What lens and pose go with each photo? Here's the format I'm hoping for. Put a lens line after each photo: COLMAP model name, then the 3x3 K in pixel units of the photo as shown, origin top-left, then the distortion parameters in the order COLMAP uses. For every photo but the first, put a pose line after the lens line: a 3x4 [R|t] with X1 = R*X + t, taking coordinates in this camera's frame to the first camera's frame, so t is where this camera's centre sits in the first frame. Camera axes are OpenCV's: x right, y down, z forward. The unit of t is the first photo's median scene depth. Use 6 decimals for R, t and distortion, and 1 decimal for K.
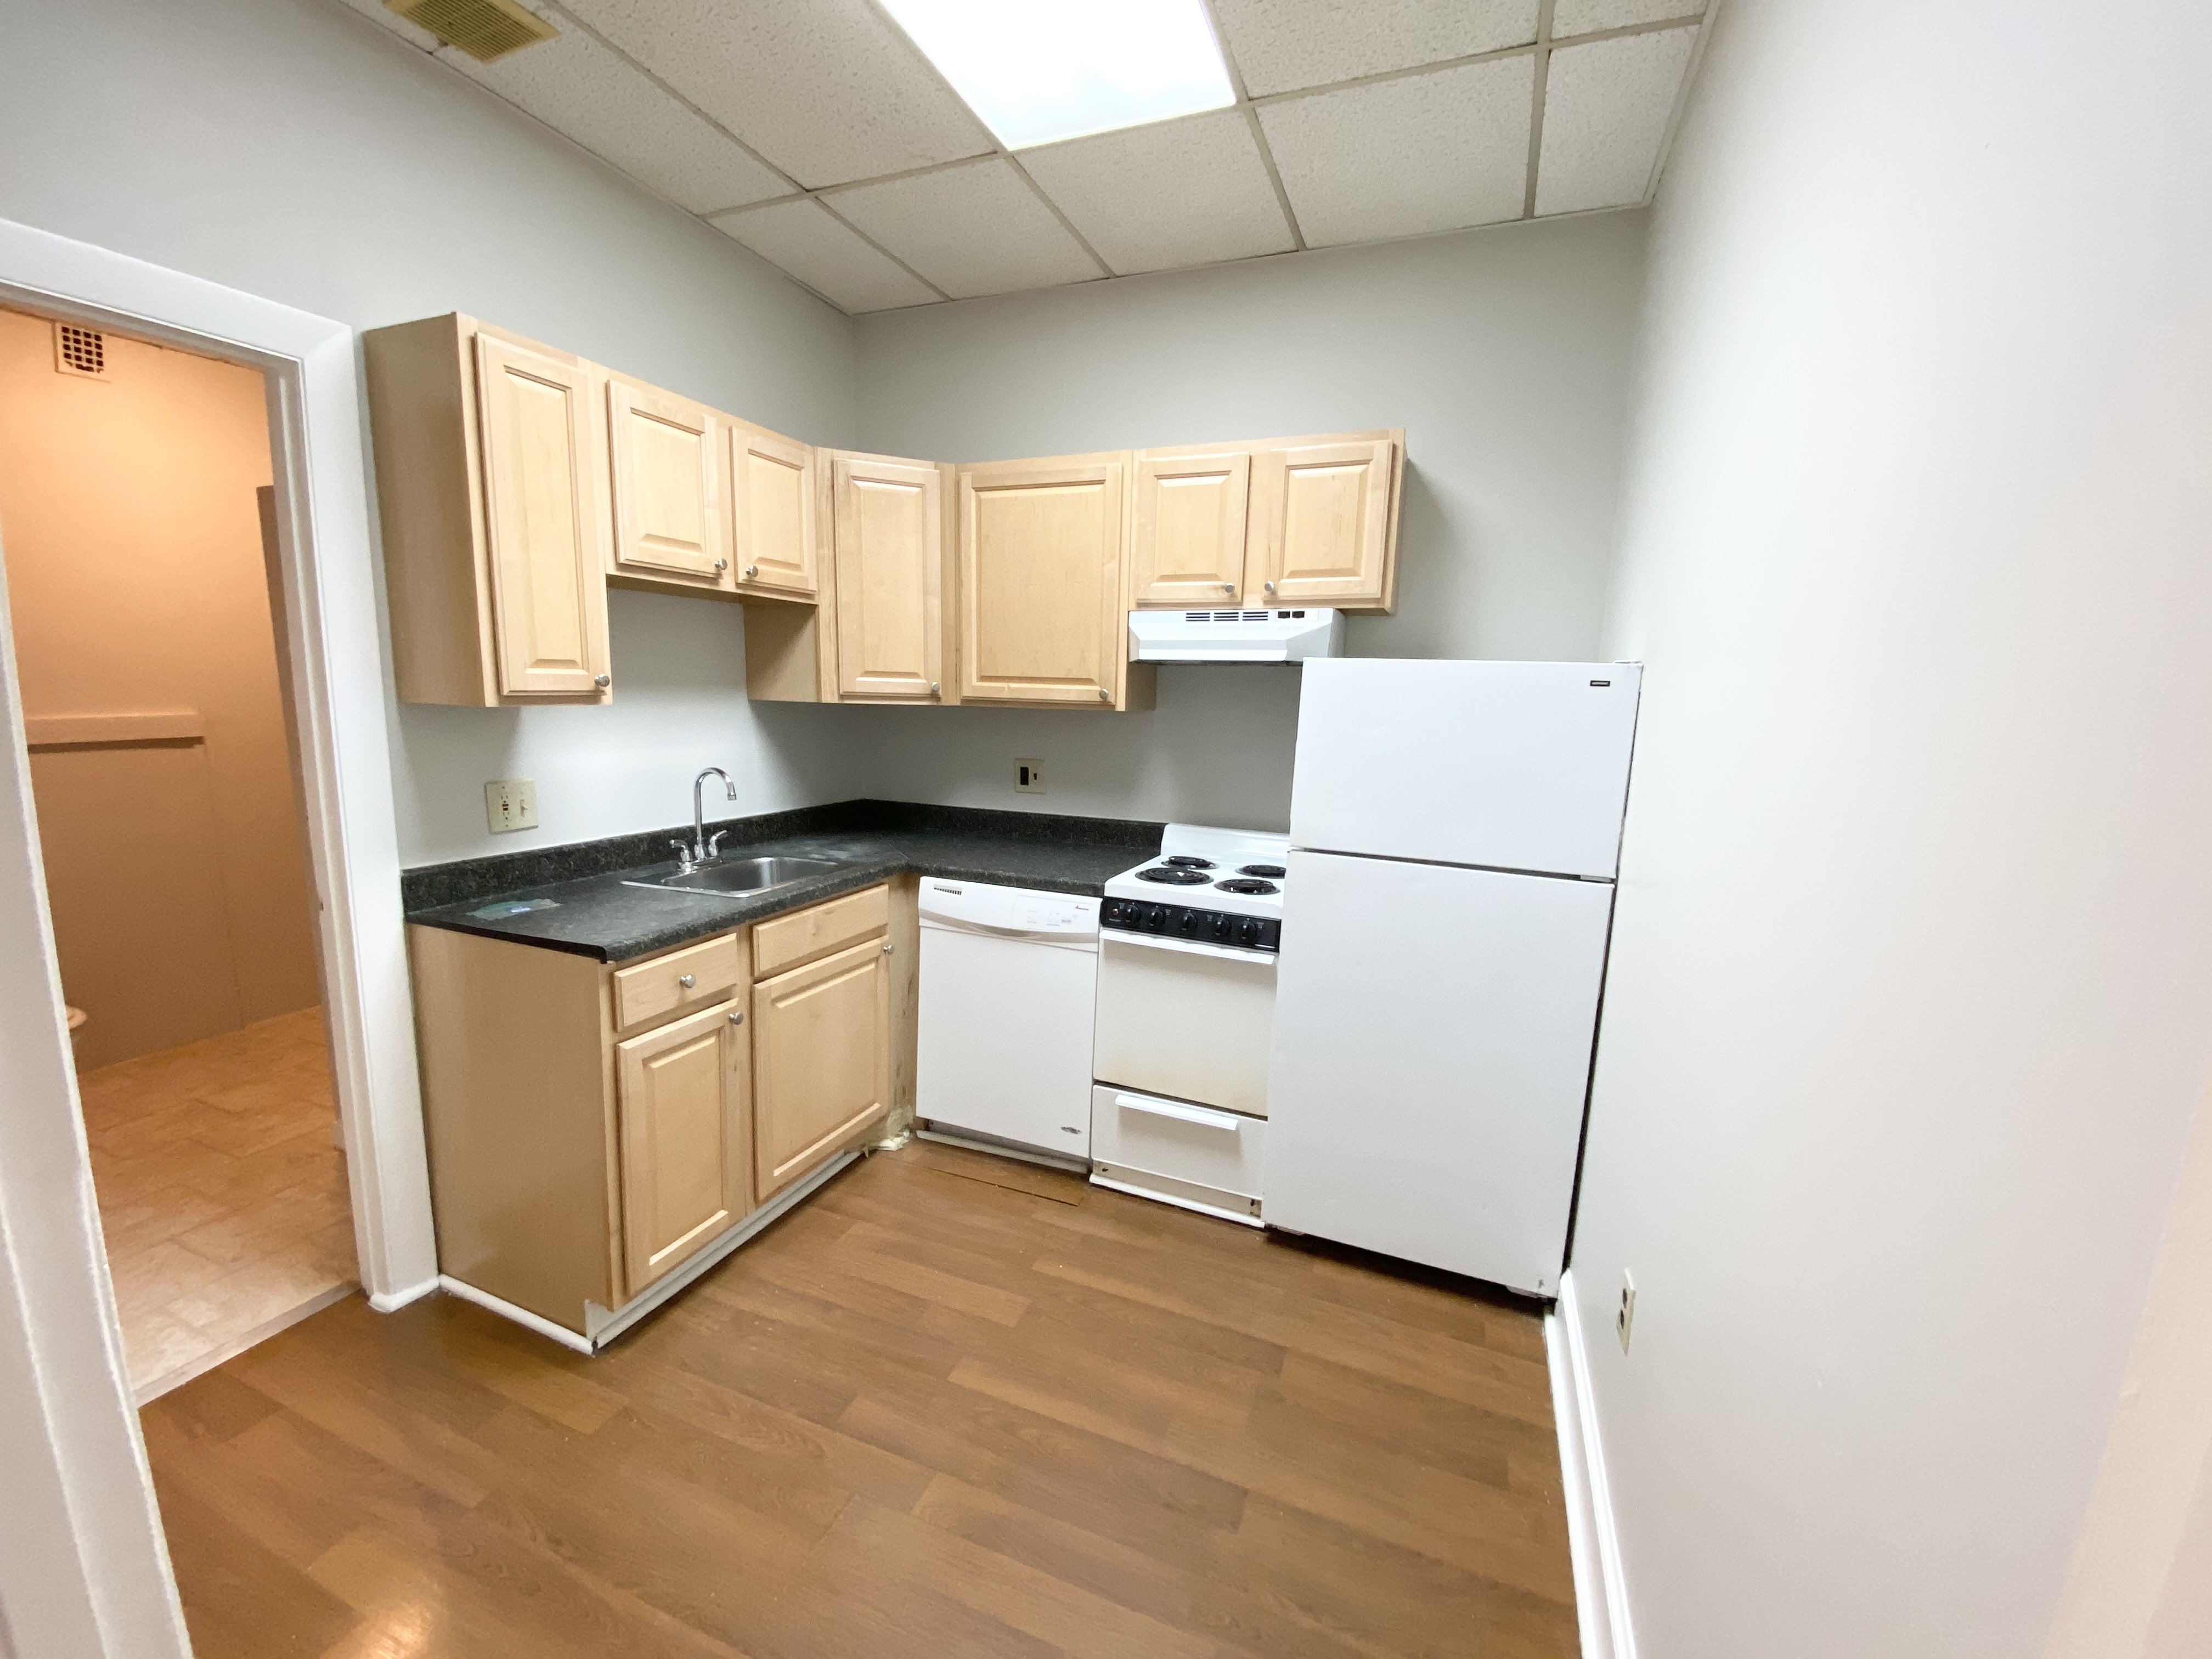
lens RADIAL K [[933.2, 0, 1098.9], [0, 933.2, 823.7], [0, 0, 1]] dist [0.007024, -0.014723]
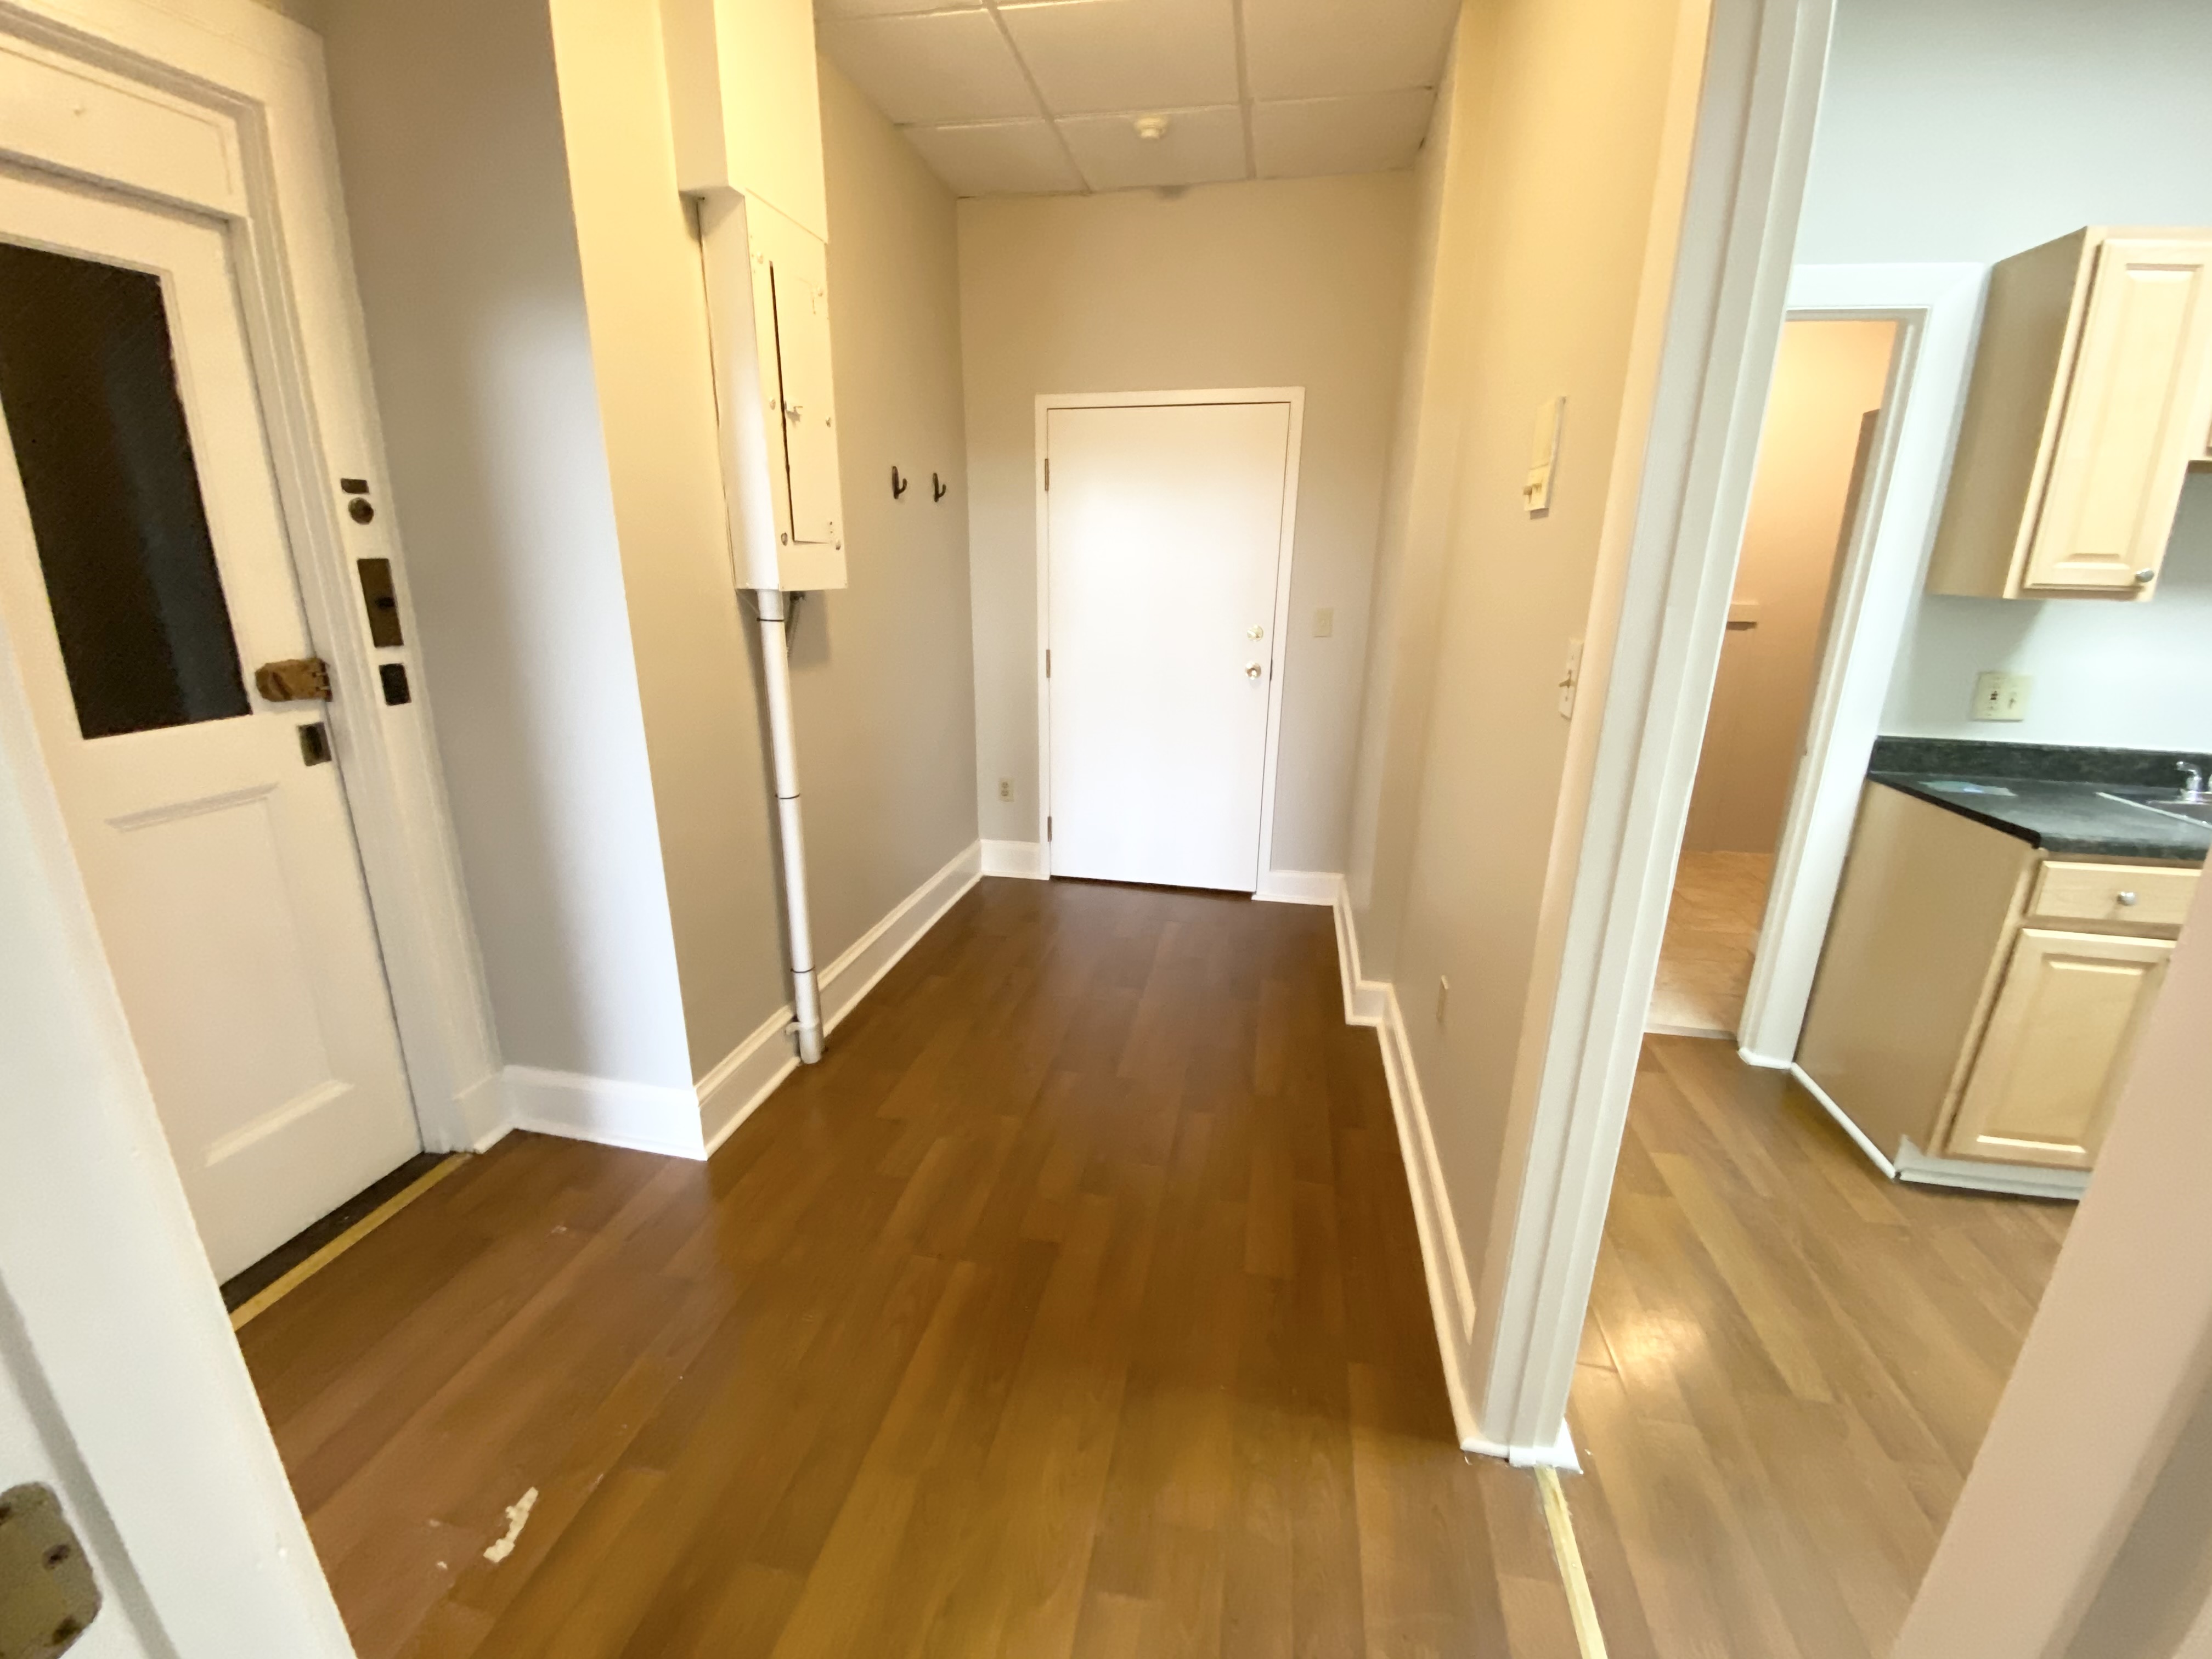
lens RADIAL K [[933.2, 0, 1101.1], [0, 933.2, 839.7], [0, 0, 1]] dist [0.007024, -0.014723]
pose [[0.210151, 0.265005, -0.941068, 0.202720], [-0.155231, 0.959397, 0.235501, 0.052313], [0.965267, 0.096592, 0.242755, -0.239488]]
